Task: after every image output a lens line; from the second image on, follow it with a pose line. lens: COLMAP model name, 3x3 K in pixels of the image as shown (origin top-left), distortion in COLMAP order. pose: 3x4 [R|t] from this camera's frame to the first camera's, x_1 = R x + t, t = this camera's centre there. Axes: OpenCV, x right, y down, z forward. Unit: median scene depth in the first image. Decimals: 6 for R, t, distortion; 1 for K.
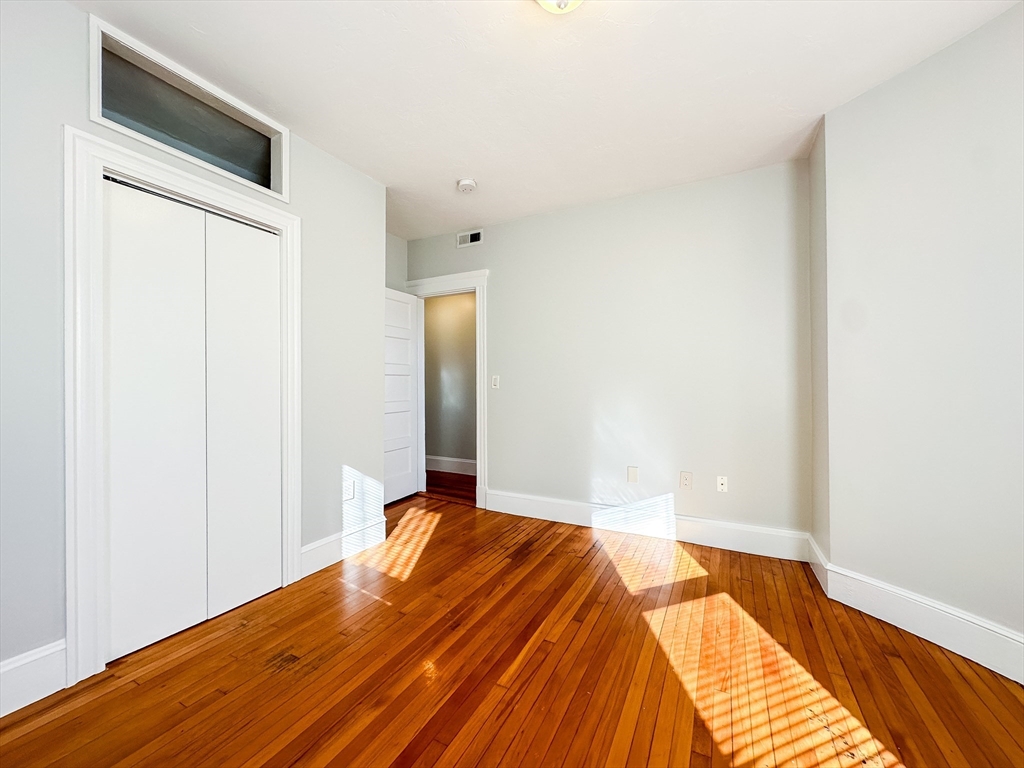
lens RADIAL K [[406.7, 0, 510.5], [0, 406.7, 384.3], [0, 0, 1]] dist [-0.008925, -0.000196]
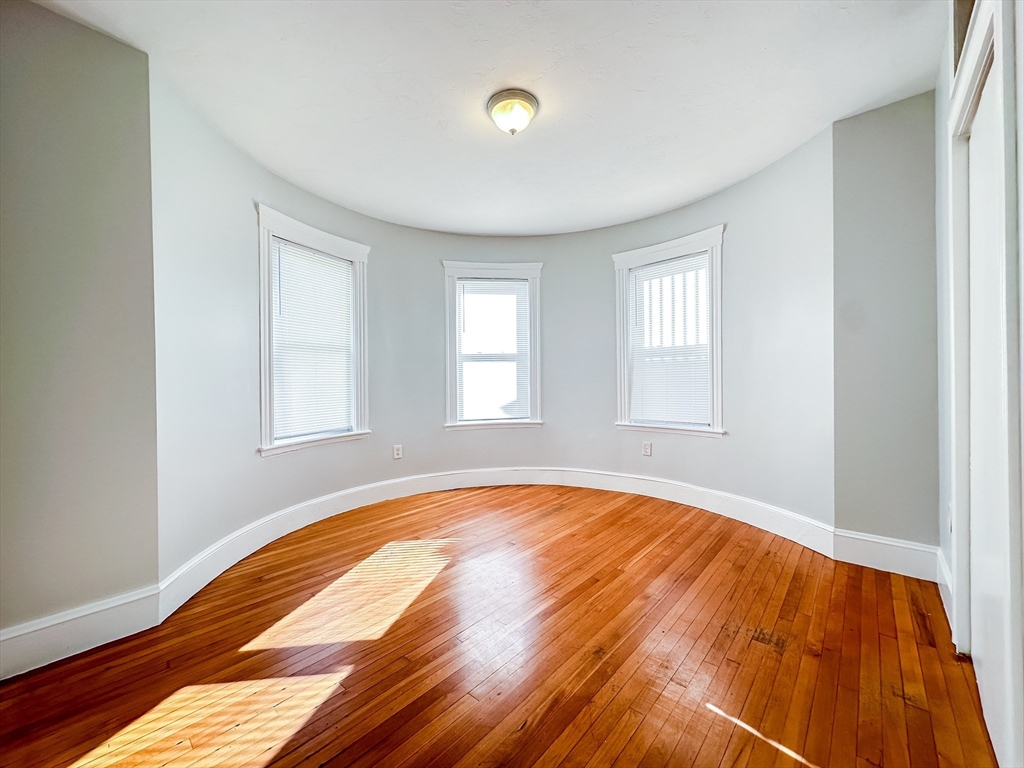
lens RADIAL K [[406.7, 0, 510.5], [0, 406.7, 384.3], [0, 0, 1]] dist [-0.008925, -0.000196]
pose [[-0.970887, 0.009160, 0.239364, -0.189291], [0.010525, 0.999935, 0.004425, 0.031714], [-0.239308, 0.006816, -0.970920, 2.156806]]
